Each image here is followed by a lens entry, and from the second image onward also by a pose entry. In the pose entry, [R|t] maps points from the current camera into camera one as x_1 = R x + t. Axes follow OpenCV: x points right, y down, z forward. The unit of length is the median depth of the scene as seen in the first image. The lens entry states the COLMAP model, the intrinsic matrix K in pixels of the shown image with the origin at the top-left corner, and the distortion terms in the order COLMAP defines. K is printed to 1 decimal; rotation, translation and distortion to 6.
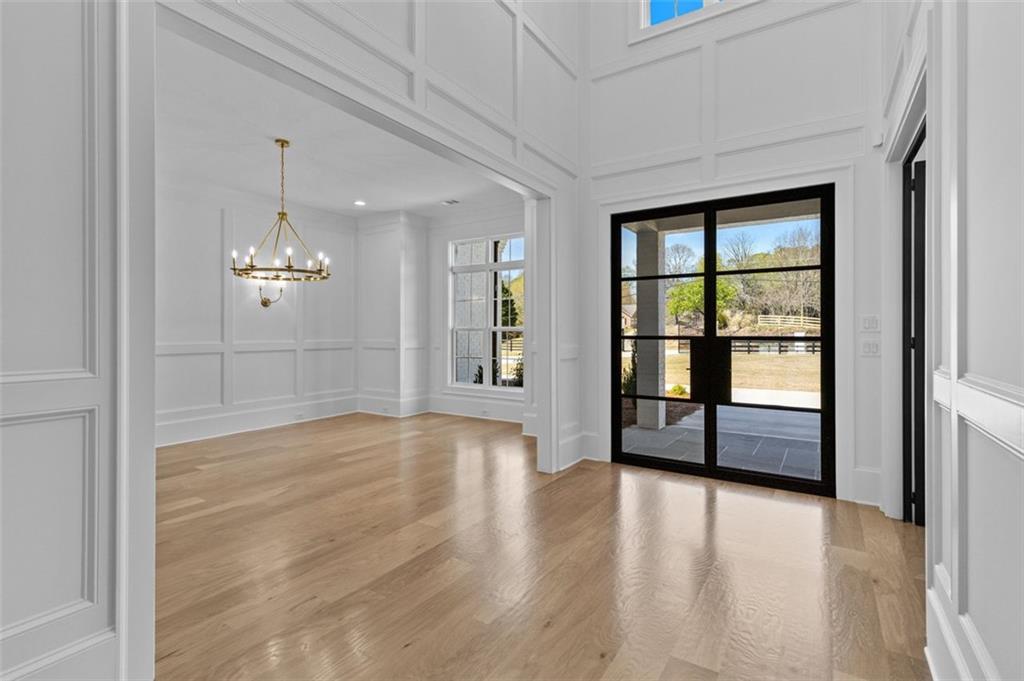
lens RADIAL K [[482.2, 0, 511.0], [0, 482.2, 328.9], [0, 0, 1]] dist [0.005772, -0.000295]
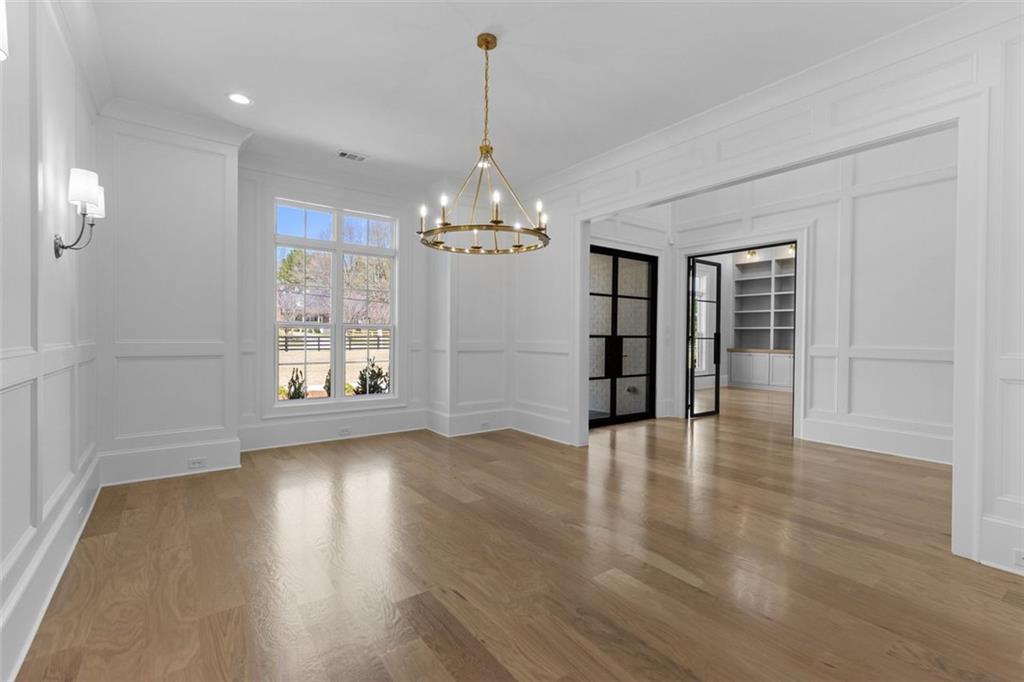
lens RADIAL K [[451.2, 0, 517.1], [0, 451.2, 340.0], [0, 0, 1]] dist [0.007600, 0.000123]
pose [[0.345514, -0.006536, 0.938391, -0.710966], [-0.014119, 0.999826, 0.012163, 0.010942], [-0.938307, -0.017452, 0.345362, 0.514978]]
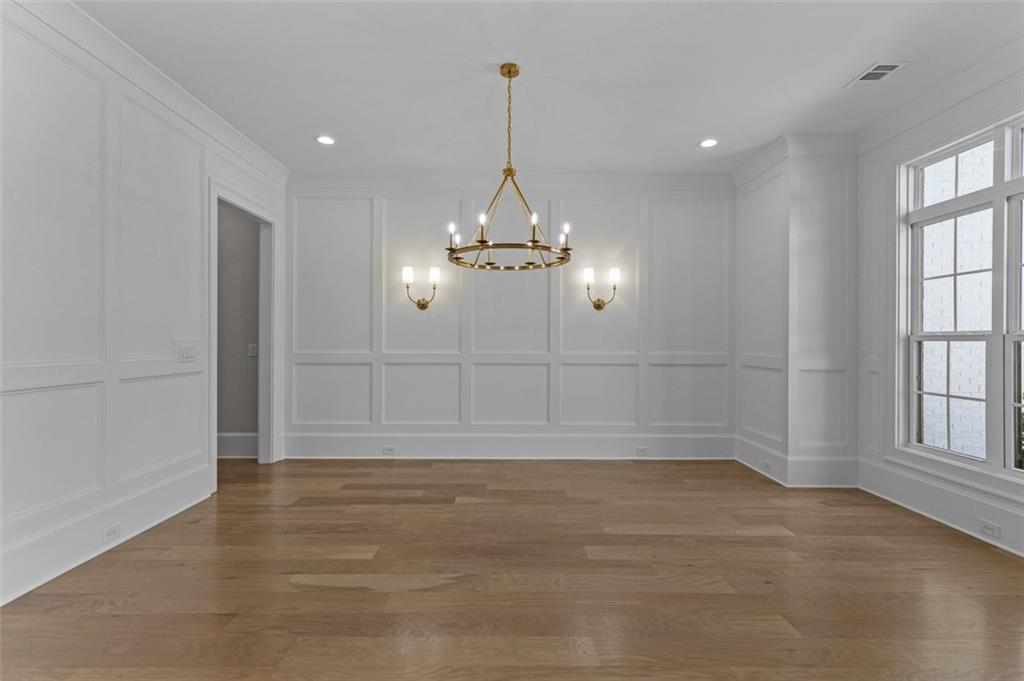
lens RADIAL K [[472.4, 0, 513.4], [0, 472.4, 335.4], [0, 0, 1]] dist [0.006169, 0.000103]
pose [[0.560239, -0.002757, -0.828326, 0.067822], [-0.002044, 0.999987, -0.004710, 0.002043], [0.828328, 0.004332, 0.560226, 0.433048]]
